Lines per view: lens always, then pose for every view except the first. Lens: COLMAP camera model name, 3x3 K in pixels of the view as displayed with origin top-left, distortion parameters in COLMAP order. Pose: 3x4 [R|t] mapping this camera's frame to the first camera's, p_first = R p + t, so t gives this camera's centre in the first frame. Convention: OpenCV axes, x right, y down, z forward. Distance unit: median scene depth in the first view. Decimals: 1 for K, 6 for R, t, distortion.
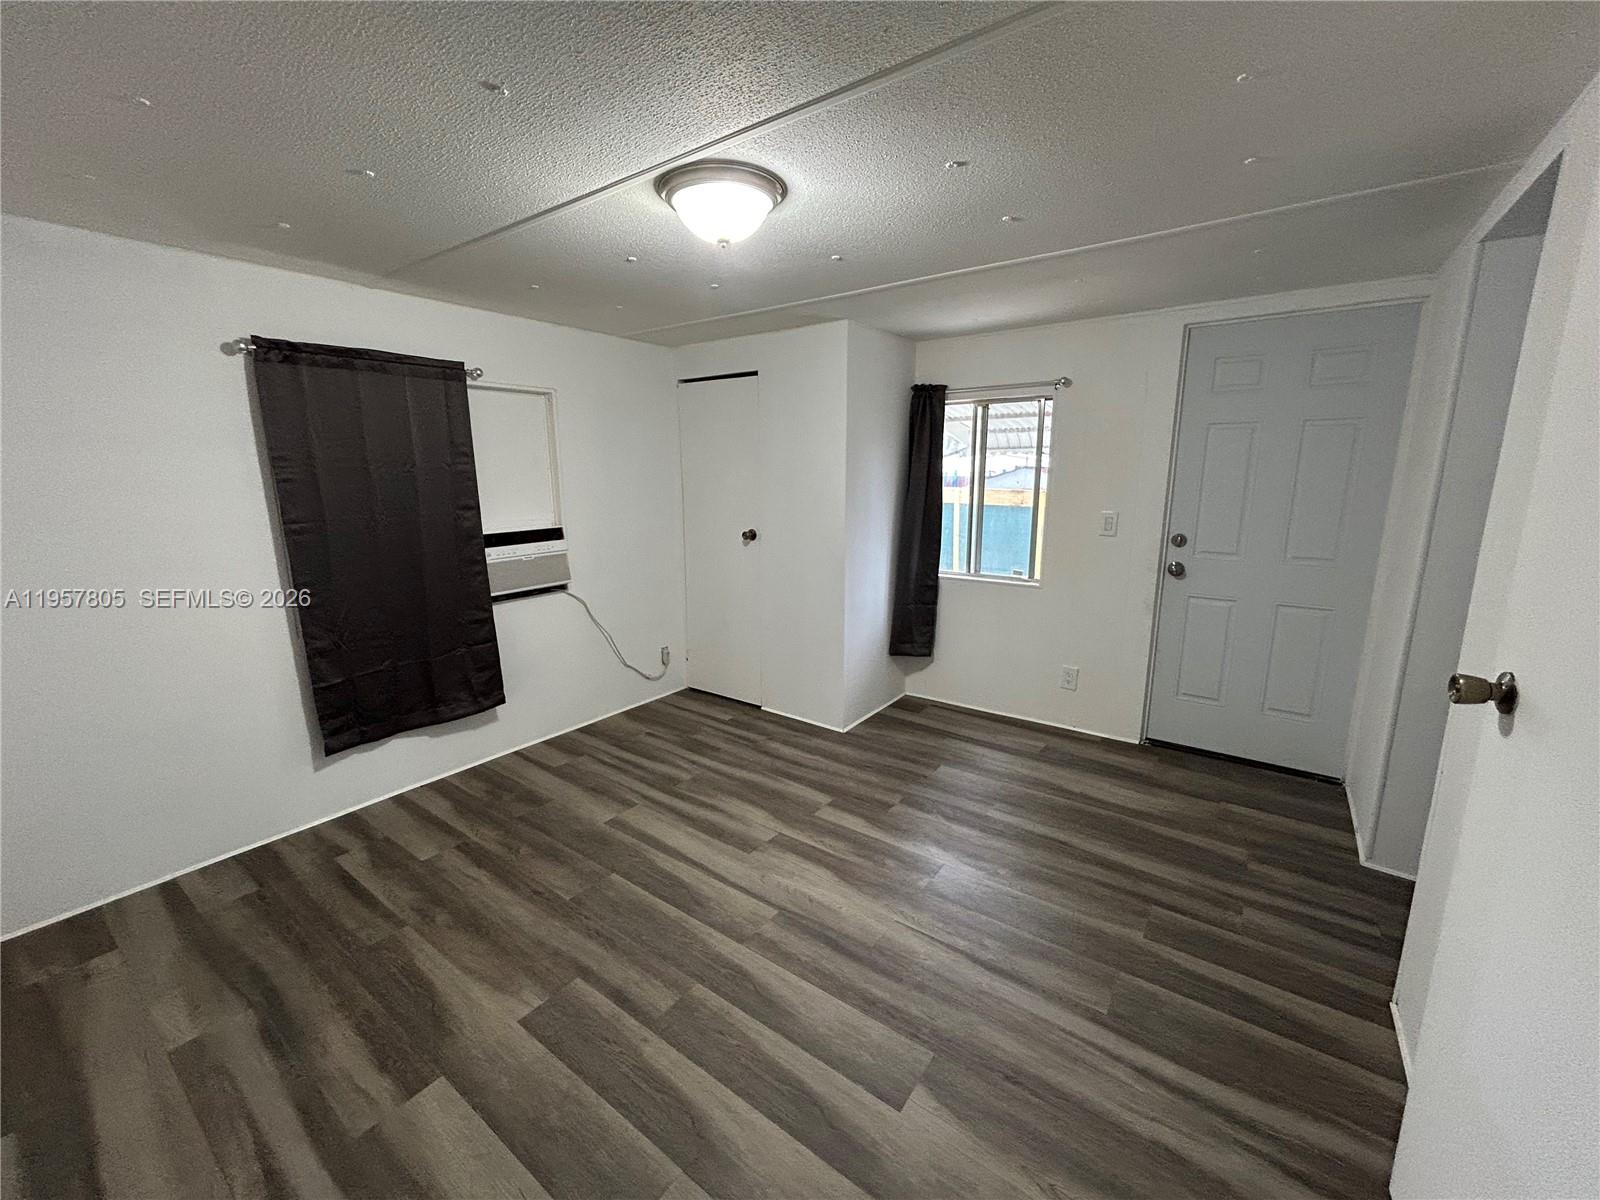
lens RADIAL K [[645.1, 0, 801.1], [0, 645.1, 599.3], [0, 0, 1]] dist [-0.003341, -0.000413]
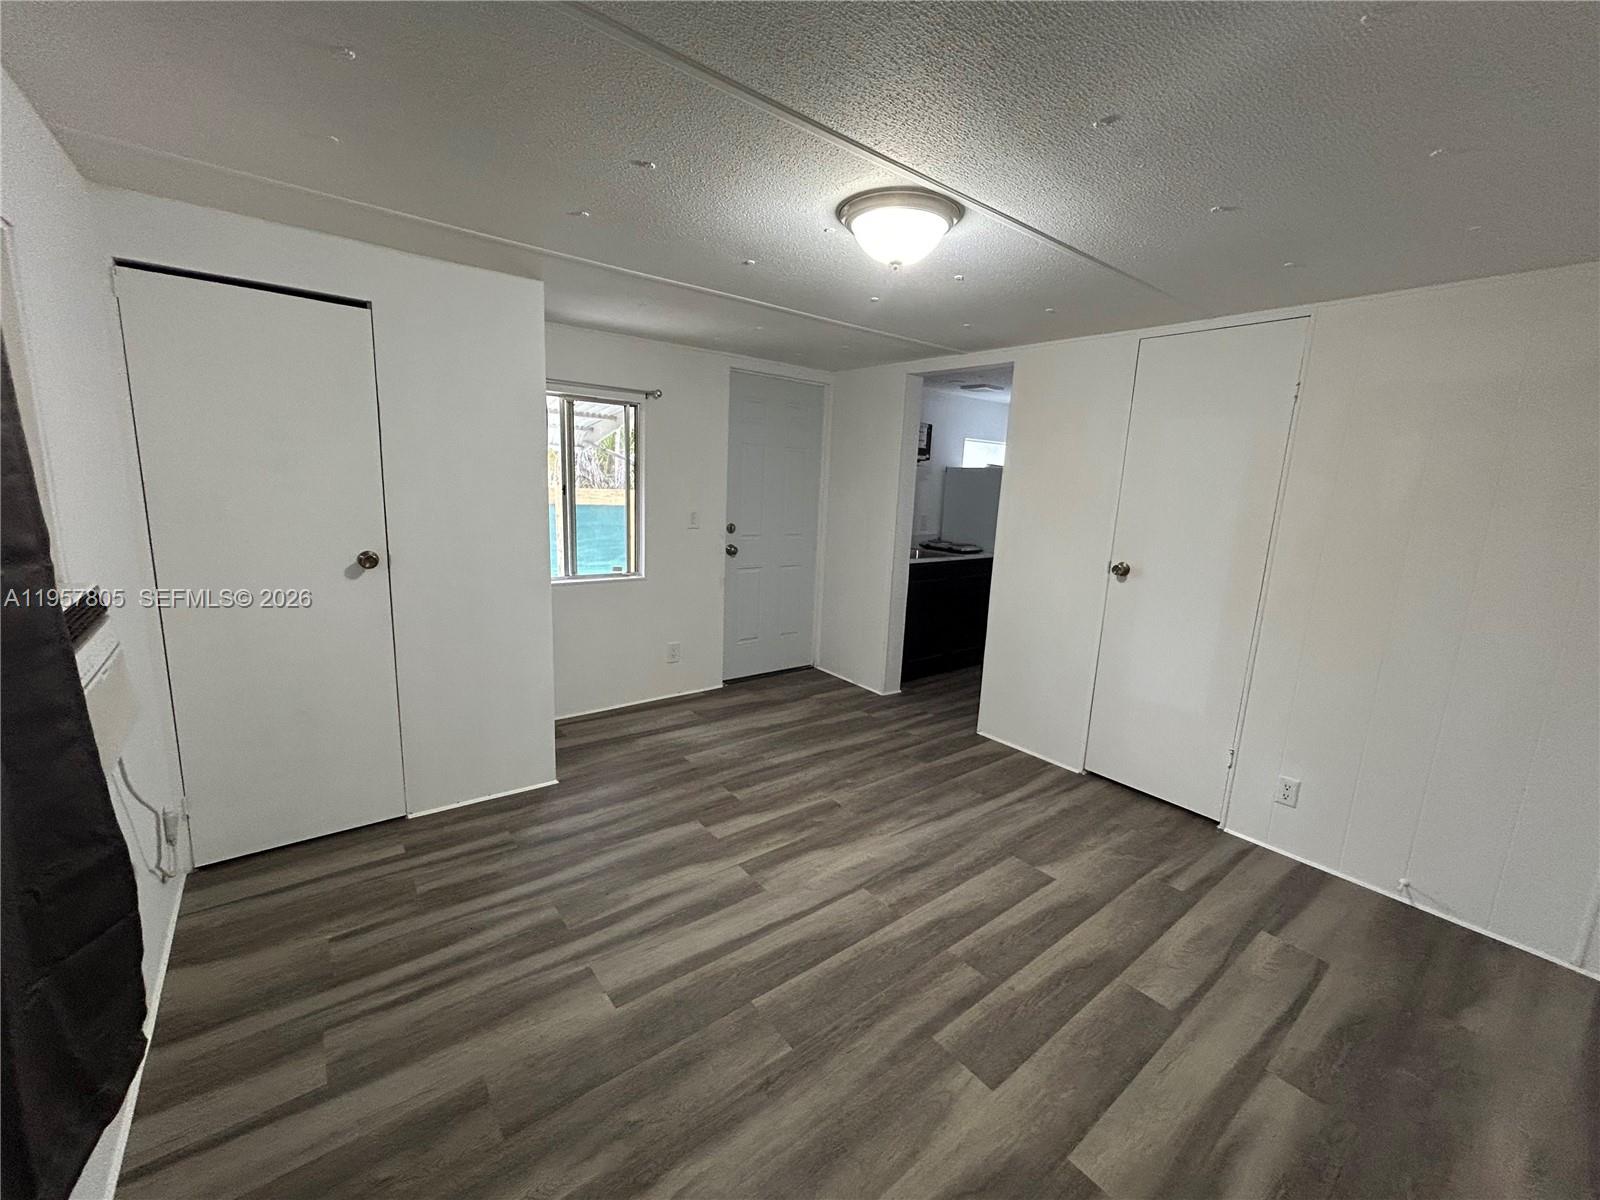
lens RADIAL K [[645.1, 0, 801.5], [0, 645.1, 597.6], [0, 0, 1]] dist [-0.003341, -0.000413]
pose [[0.266405, -0.161786, 0.950186, -0.754338], [0.143633, 0.981469, 0.126842, -0.109988], [-0.953099, 0.102687, 0.284706, 0.552178]]
